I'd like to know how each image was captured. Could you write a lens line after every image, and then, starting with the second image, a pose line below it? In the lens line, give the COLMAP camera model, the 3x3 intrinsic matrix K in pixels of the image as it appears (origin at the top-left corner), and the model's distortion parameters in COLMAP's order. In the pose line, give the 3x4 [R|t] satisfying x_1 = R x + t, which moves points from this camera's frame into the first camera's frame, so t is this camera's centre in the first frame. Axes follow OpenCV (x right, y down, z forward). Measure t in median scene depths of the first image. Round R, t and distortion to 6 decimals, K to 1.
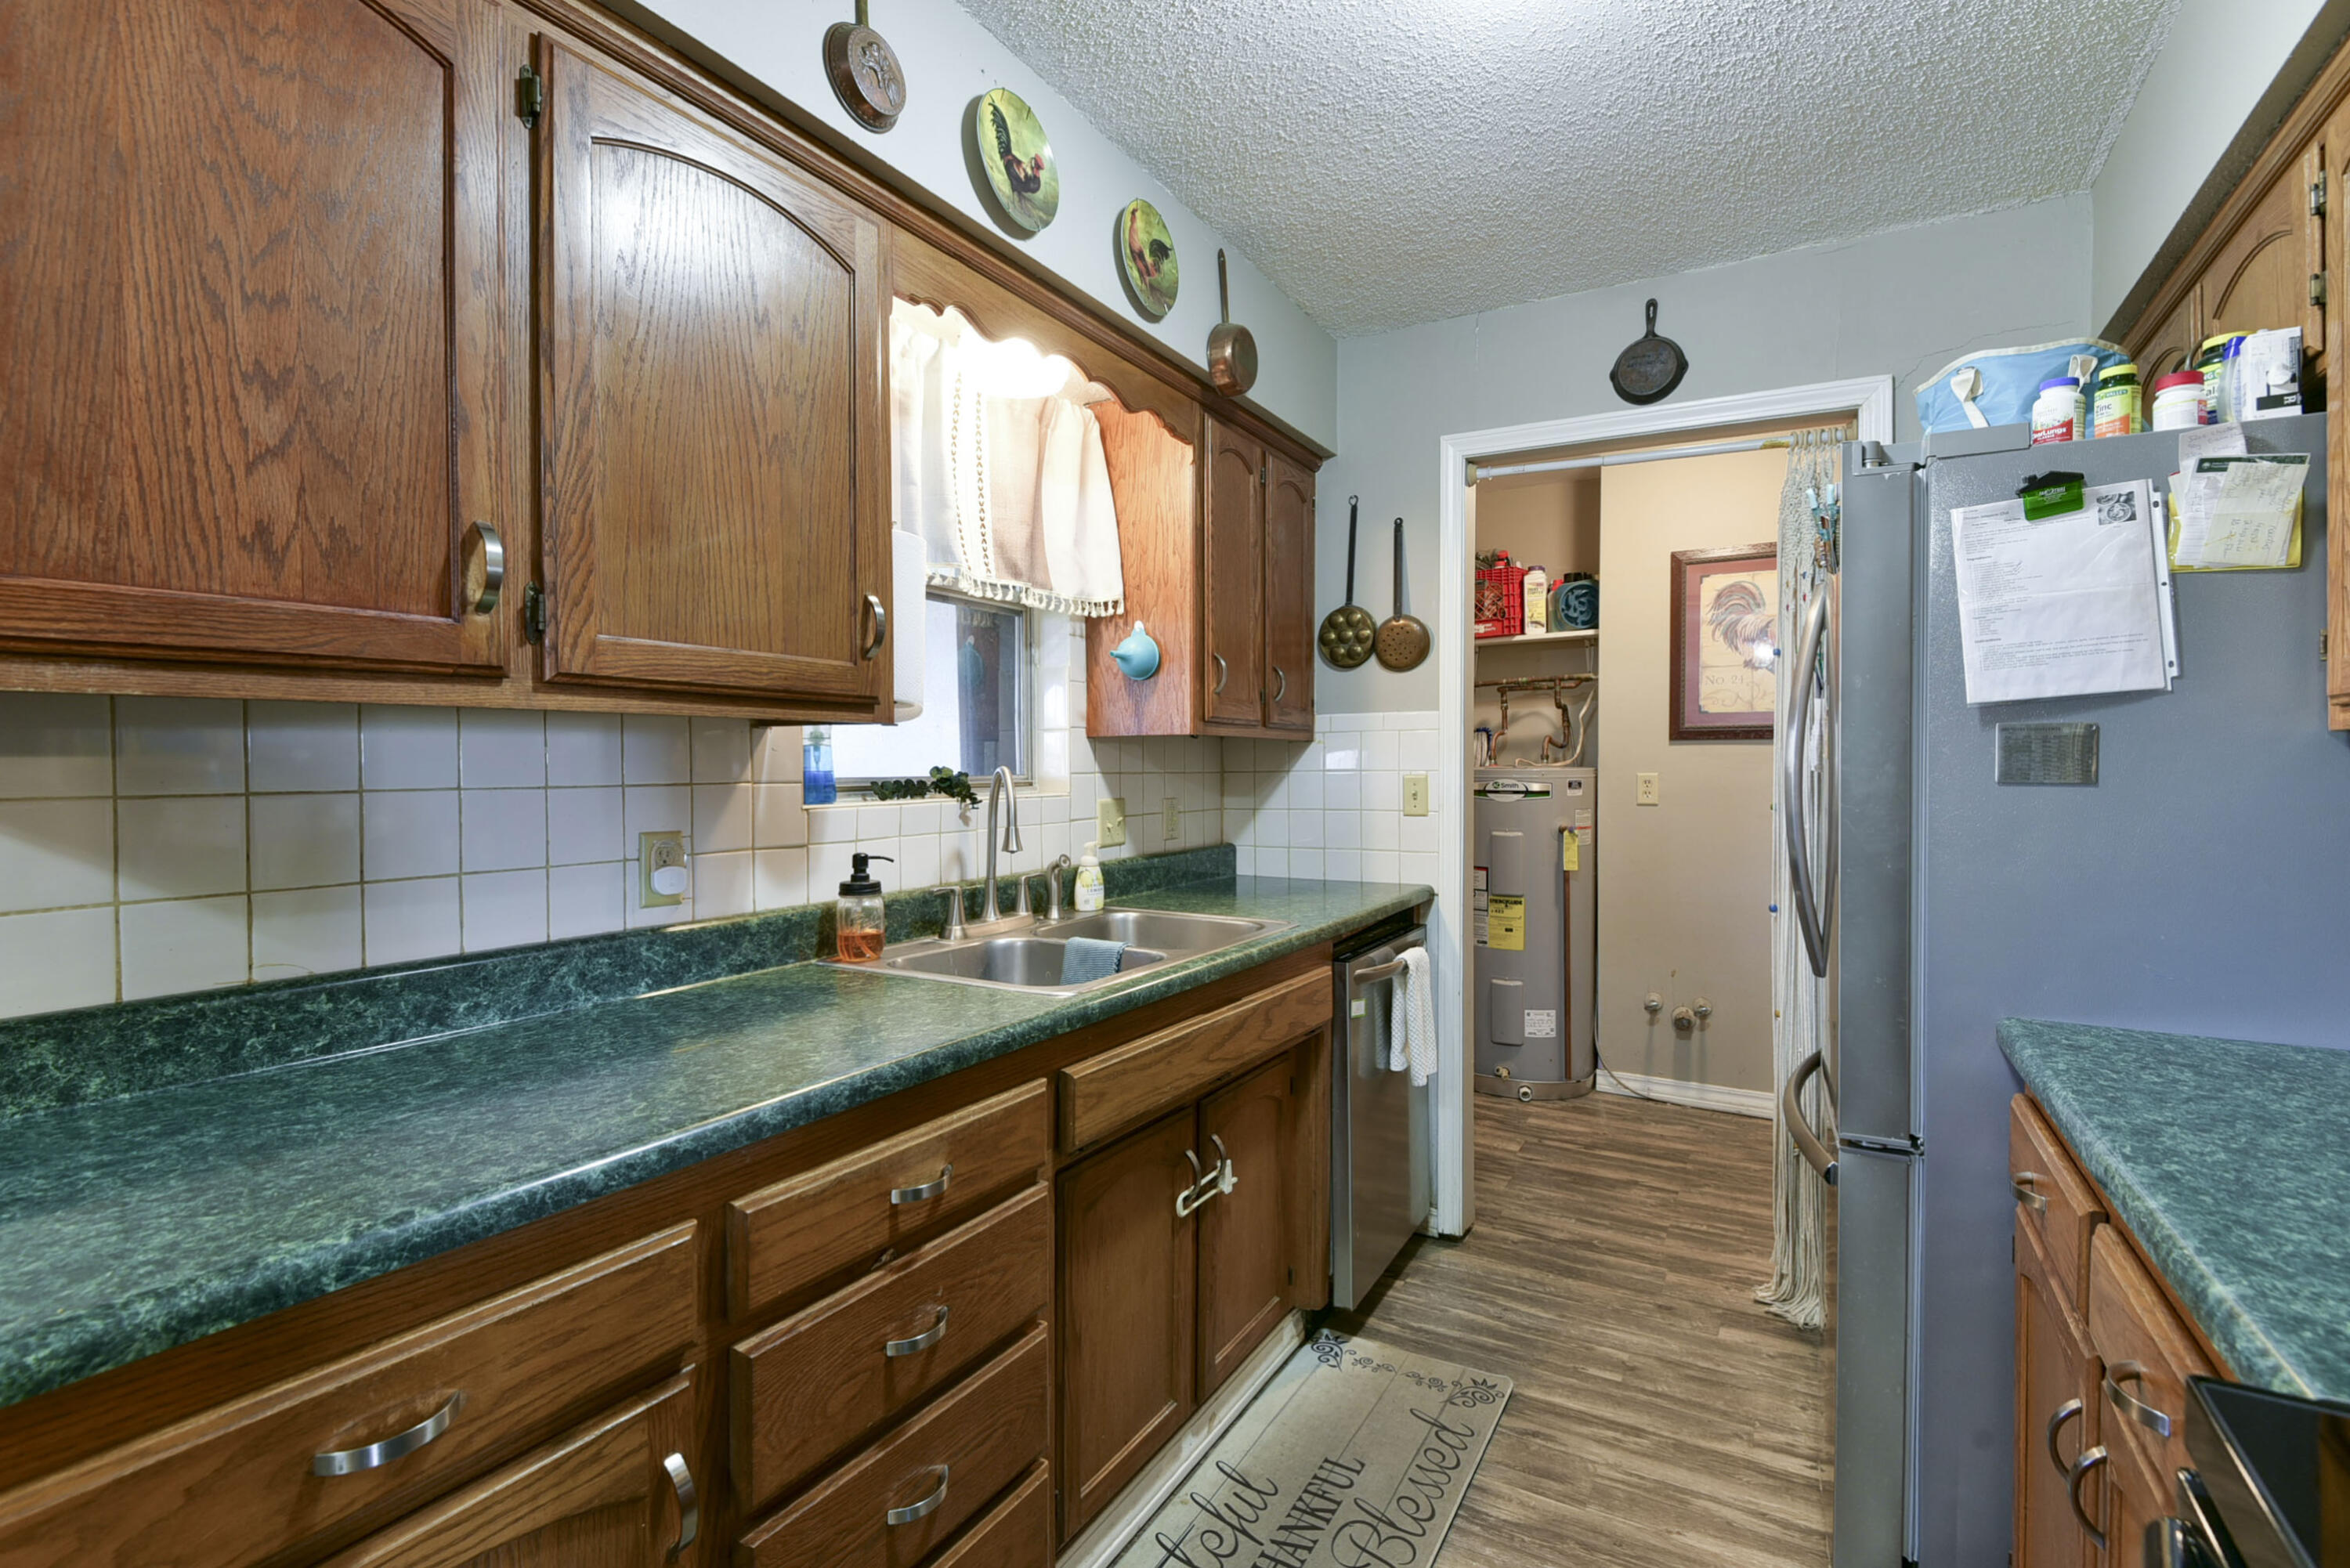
lens RADIAL K [[1076.4, 0, 1180.8], [0, 1076.4, 788.6], [0, 0, 1]] dist [0.020901, -0.010286]
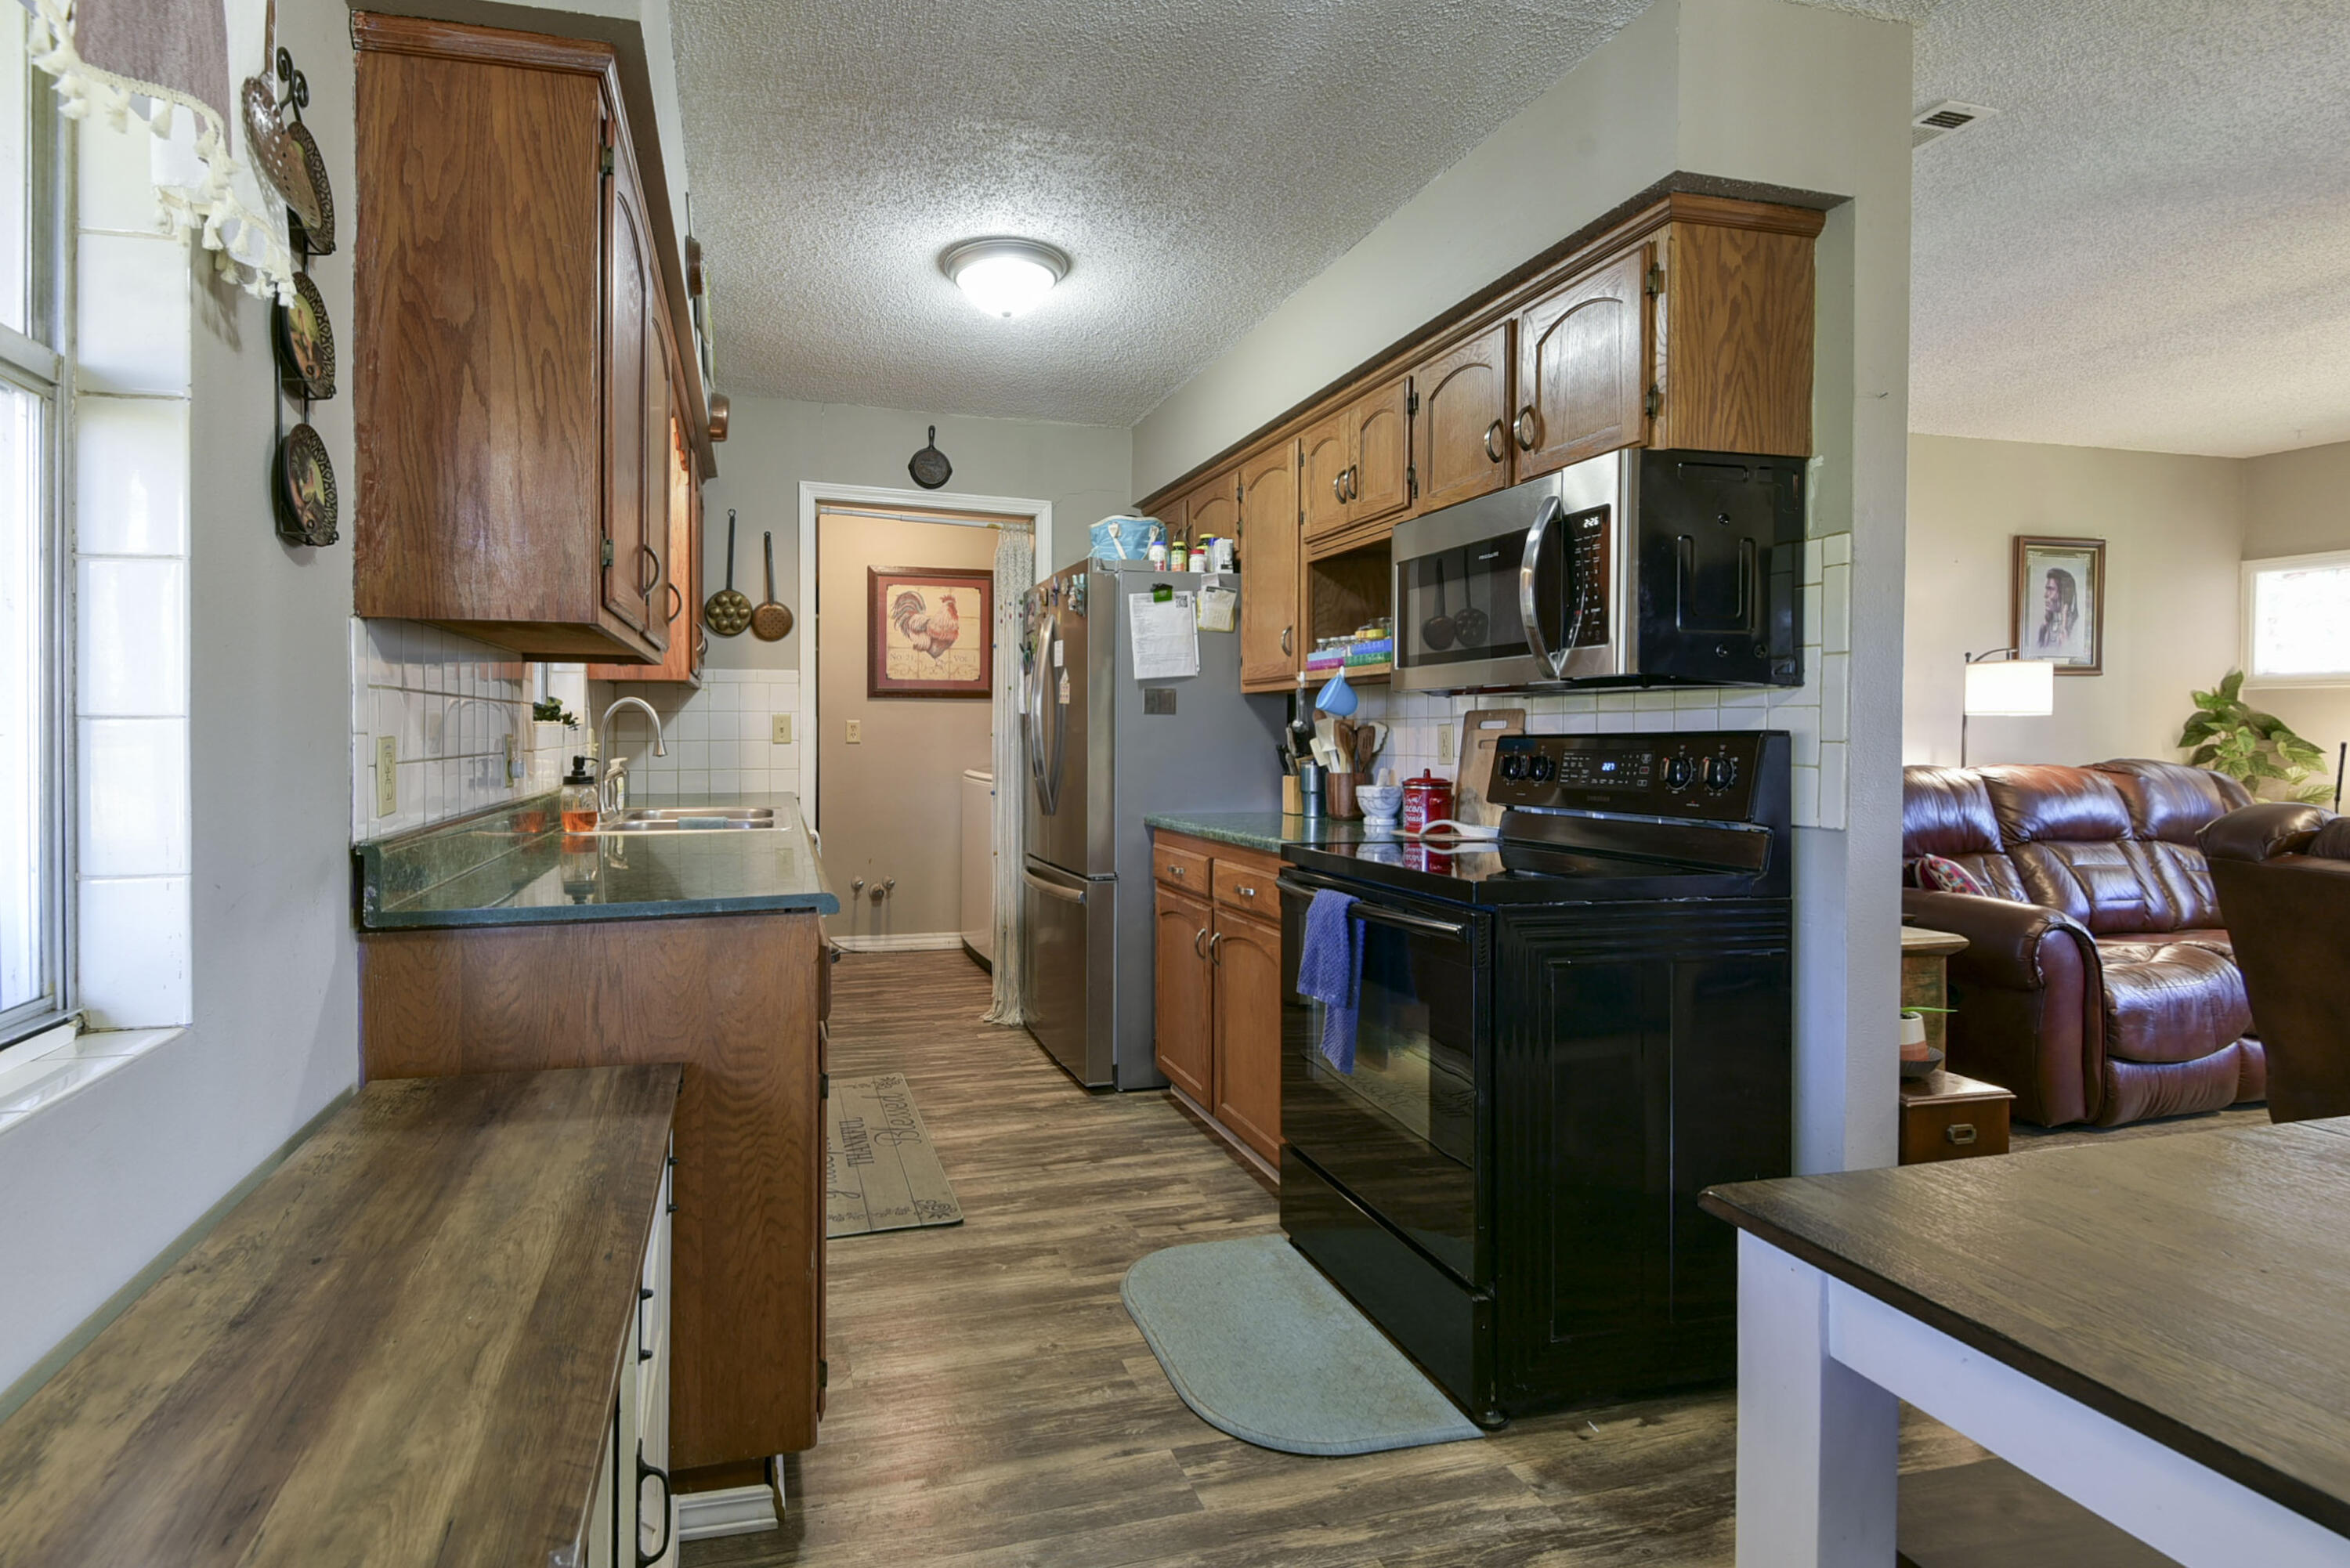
lens RADIAL K [[1129.1, 0, 1026.9], [0, 1129.1, 736.6], [0, 0, 1]] dist [-0.002380, -0.000126]
pose [[0.718839, 0.004210, 0.695164, -0.719099], [0.007233, 0.999882, -0.013535, 0.047918], [-0.695139, 0.014758, 0.718724, -0.357477]]
